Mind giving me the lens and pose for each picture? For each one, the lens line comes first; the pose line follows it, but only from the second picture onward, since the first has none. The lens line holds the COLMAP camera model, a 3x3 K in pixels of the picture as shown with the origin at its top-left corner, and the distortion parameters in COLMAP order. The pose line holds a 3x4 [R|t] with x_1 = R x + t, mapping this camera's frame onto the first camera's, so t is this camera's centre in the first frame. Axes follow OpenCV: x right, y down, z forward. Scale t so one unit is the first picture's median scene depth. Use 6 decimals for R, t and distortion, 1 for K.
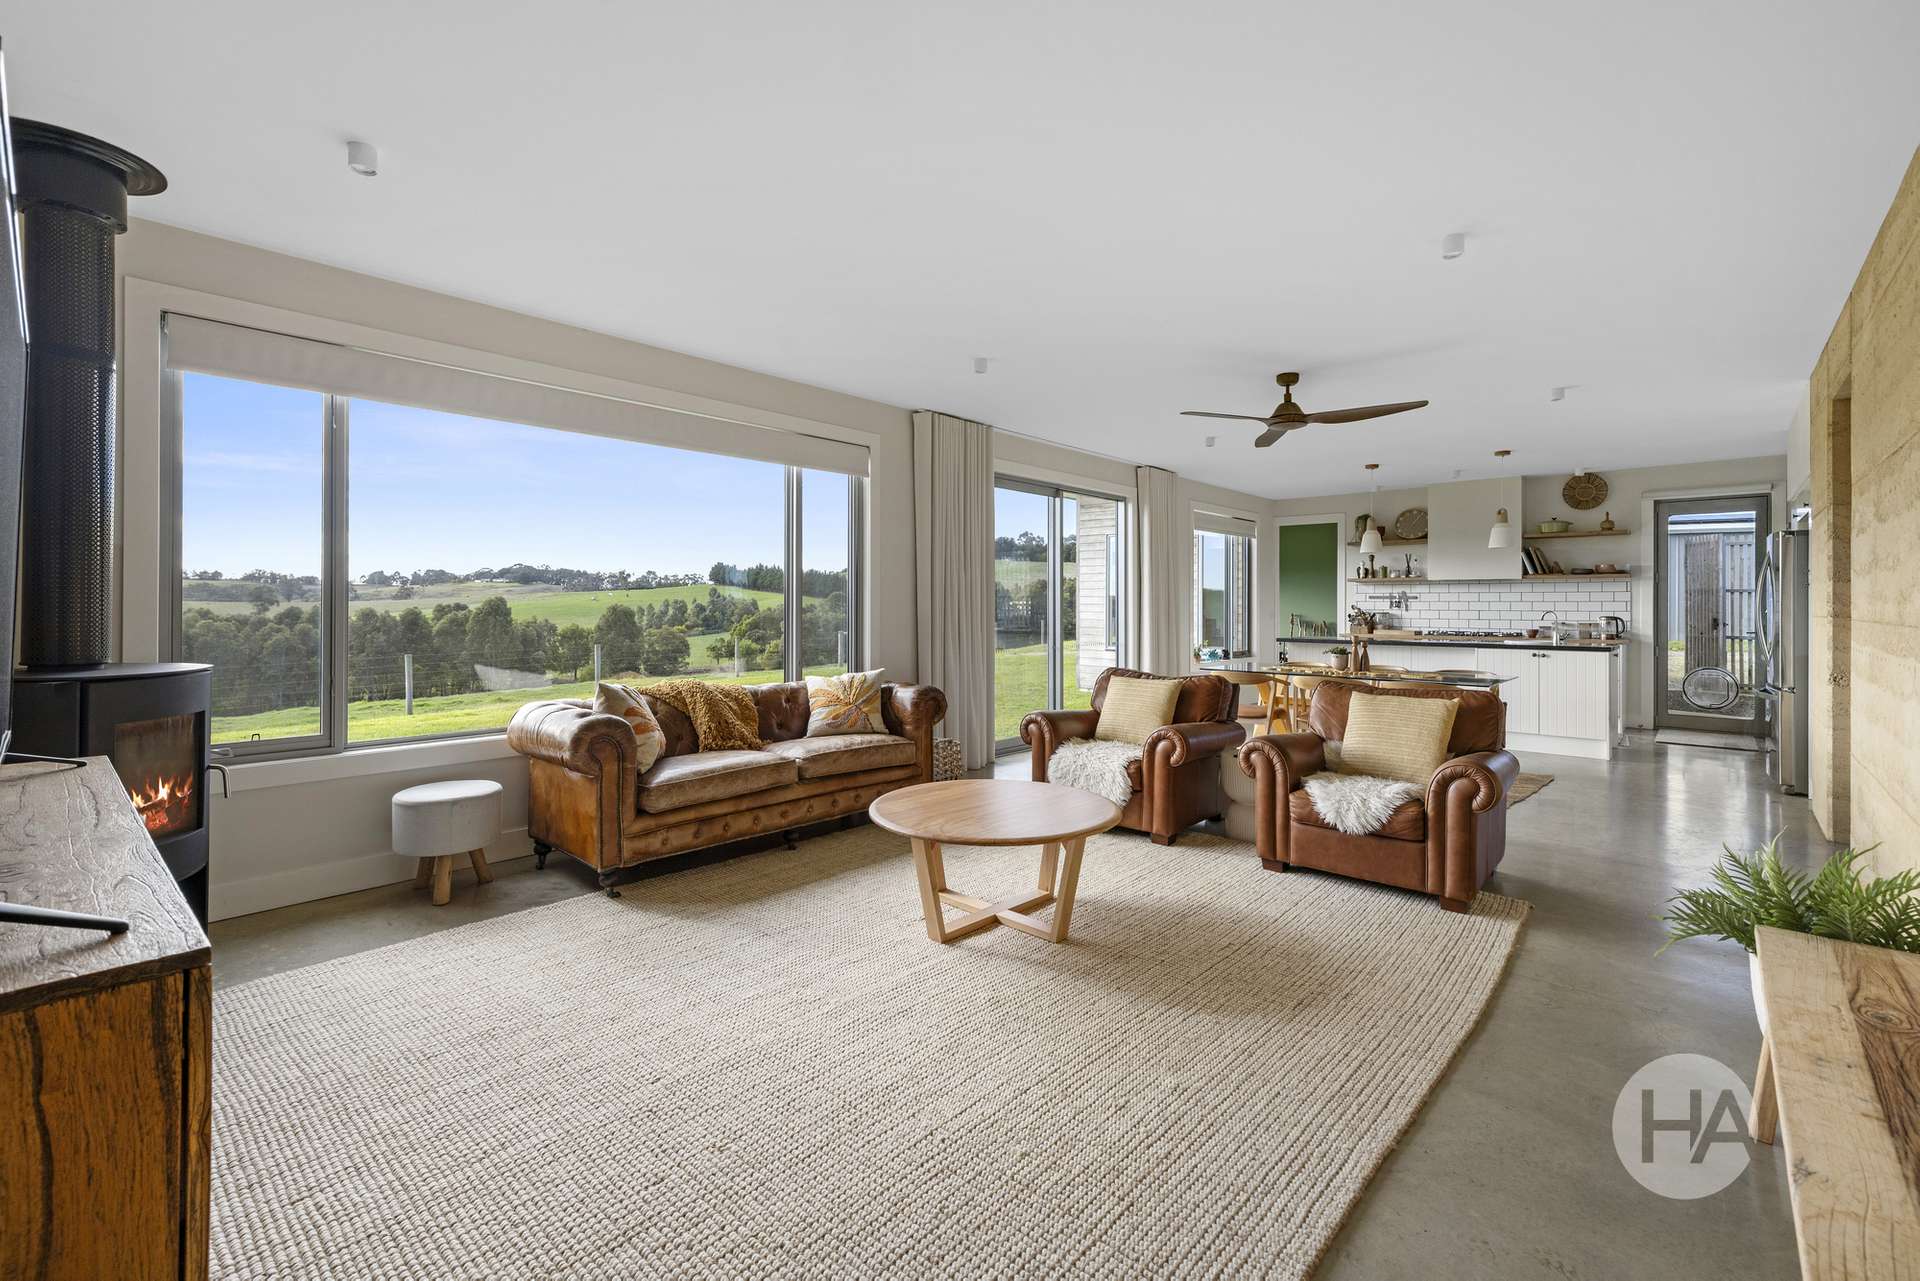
lens RADIAL K [[823.3, 0, 958.5], [0, 823.3, 608.4], [0, 0, 1]] dist [0.001947, 0.000668]
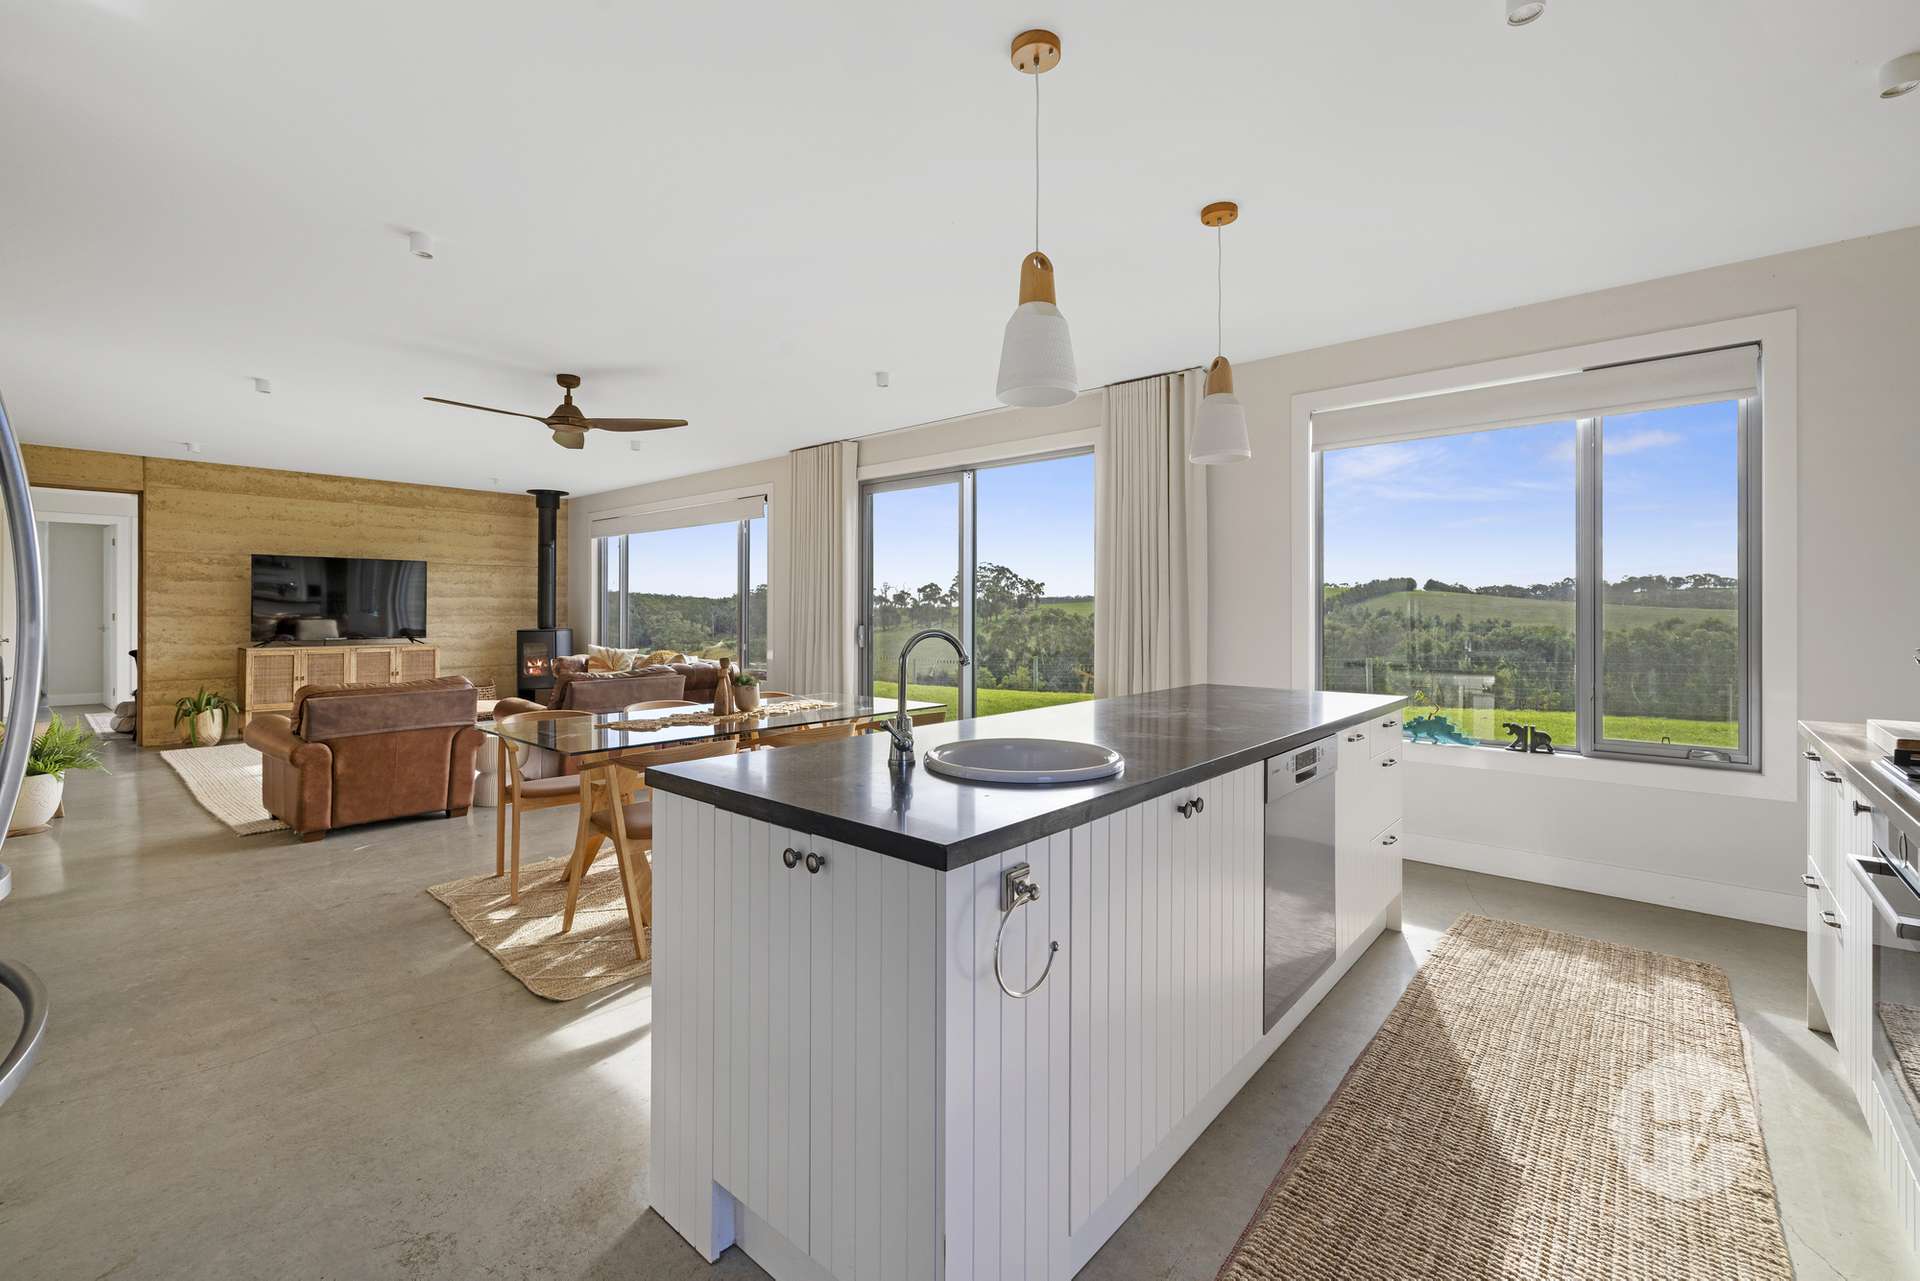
lens RADIAL K [[823.3, 0, 957.6], [0, 823.3, 608.5], [0, 0, 1]] dist [0.001947, 0.000668]
pose [[0.026450, -0.007273, -0.999624, 1.117651], [-0.002397, 0.999970, -0.007339, 0.001334], [0.999647, 0.002590, 0.026432, 1.135610]]
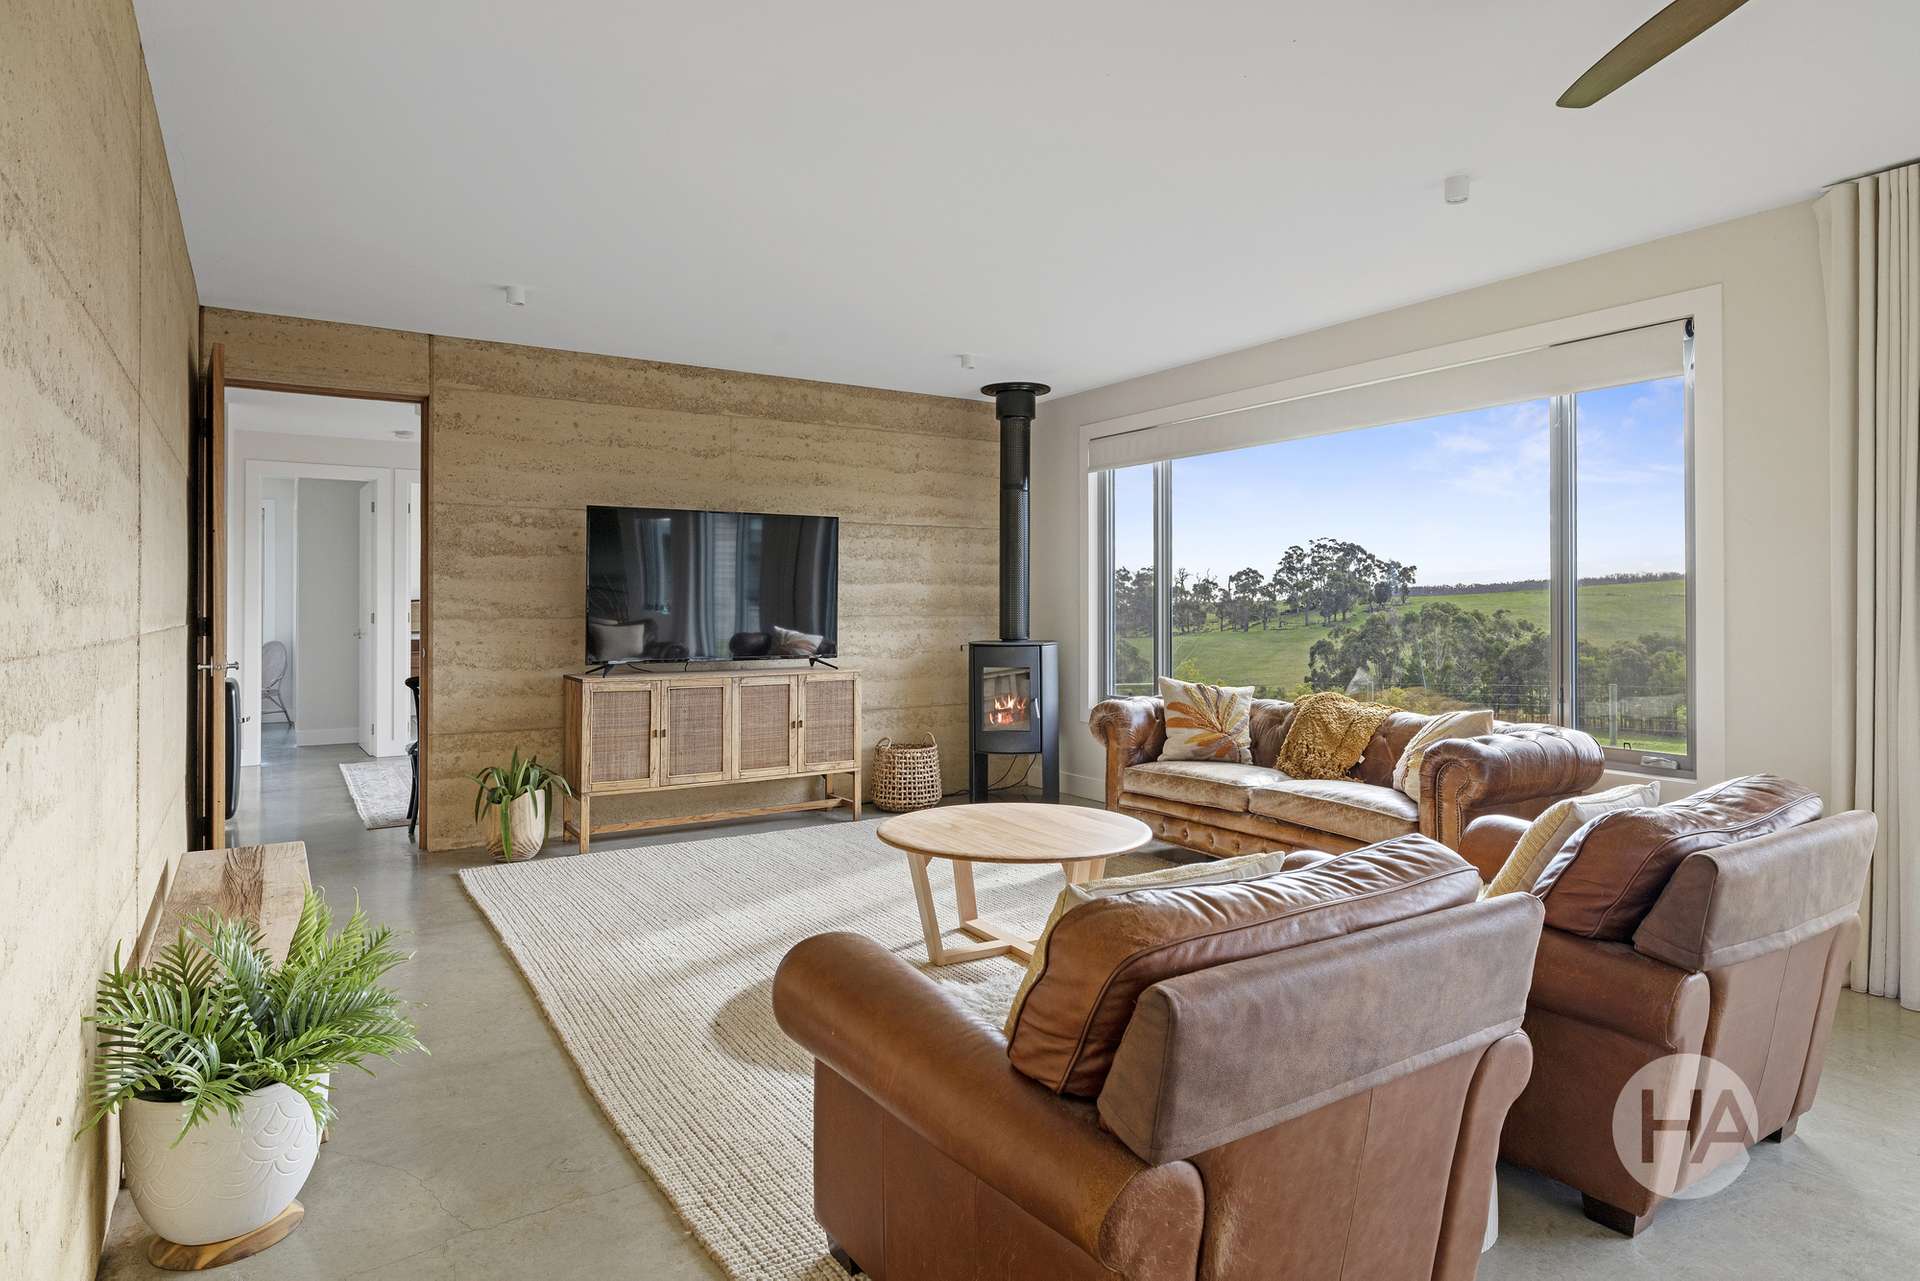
lens RADIAL K [[1074.2, 0, 931.5], [0, 1074.2, 594.1], [0, 0, 1]] dist [0.015277, -0.001131]
pose [[-0.271395, -0.015708, -0.962340, 1.057506], [-0.001016, 0.999871, -0.016034, 0.001173], [0.962467, -0.003374, -0.271376, 1.072691]]
